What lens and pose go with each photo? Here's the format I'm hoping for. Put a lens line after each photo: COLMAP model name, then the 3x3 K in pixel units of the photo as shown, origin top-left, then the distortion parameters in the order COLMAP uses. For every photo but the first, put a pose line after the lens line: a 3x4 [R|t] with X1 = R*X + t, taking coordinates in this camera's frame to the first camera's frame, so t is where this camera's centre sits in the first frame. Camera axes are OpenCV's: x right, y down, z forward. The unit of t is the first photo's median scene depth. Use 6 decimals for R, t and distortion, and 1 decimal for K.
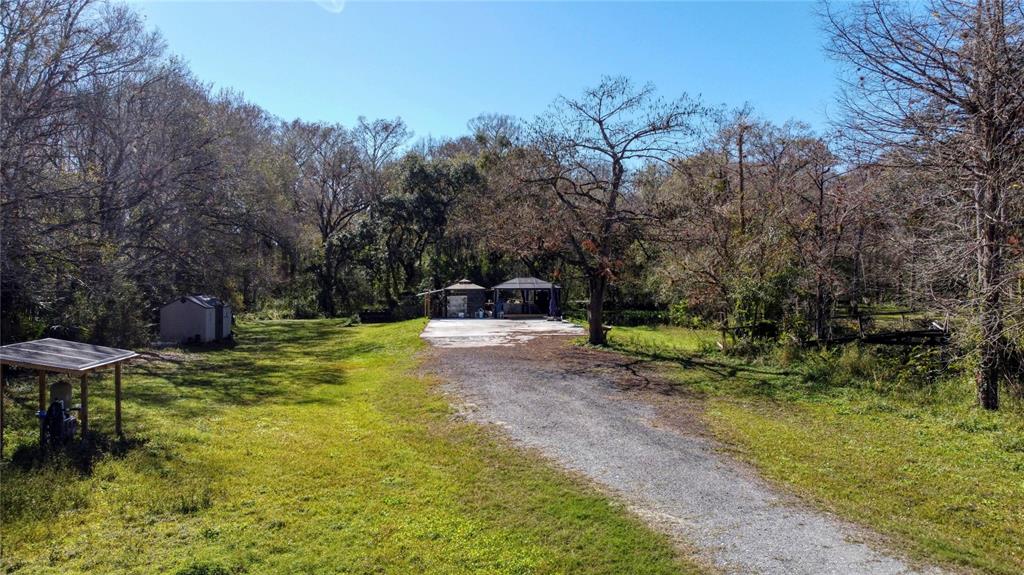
lens RADIAL K [[714.9, 0, 508.9], [0, 714.9, 286.6], [0, 0, 1]] dist [-0.044705, 0.001198]
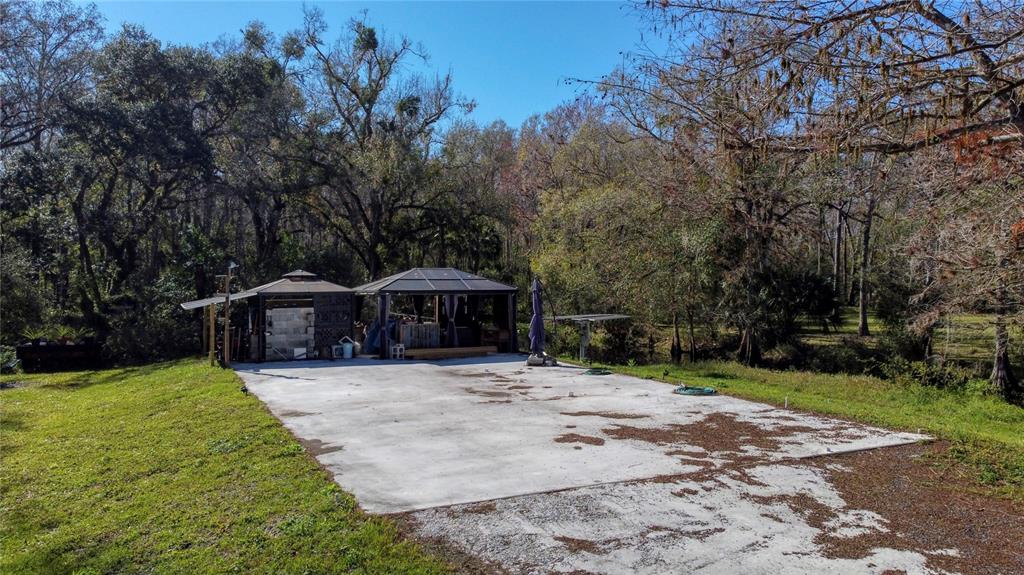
lens RADIAL K [[714.9, 0, 509.7], [0, 714.9, 289.9], [0, 0, 1]] dist [-0.044705, 0.001198]
pose [[0.913998, 0.004154, 0.405696, -0.121518], [-0.002610, 0.999987, -0.004360, 0.003333], [-0.405709, 0.002926, 0.913998, 0.551614]]
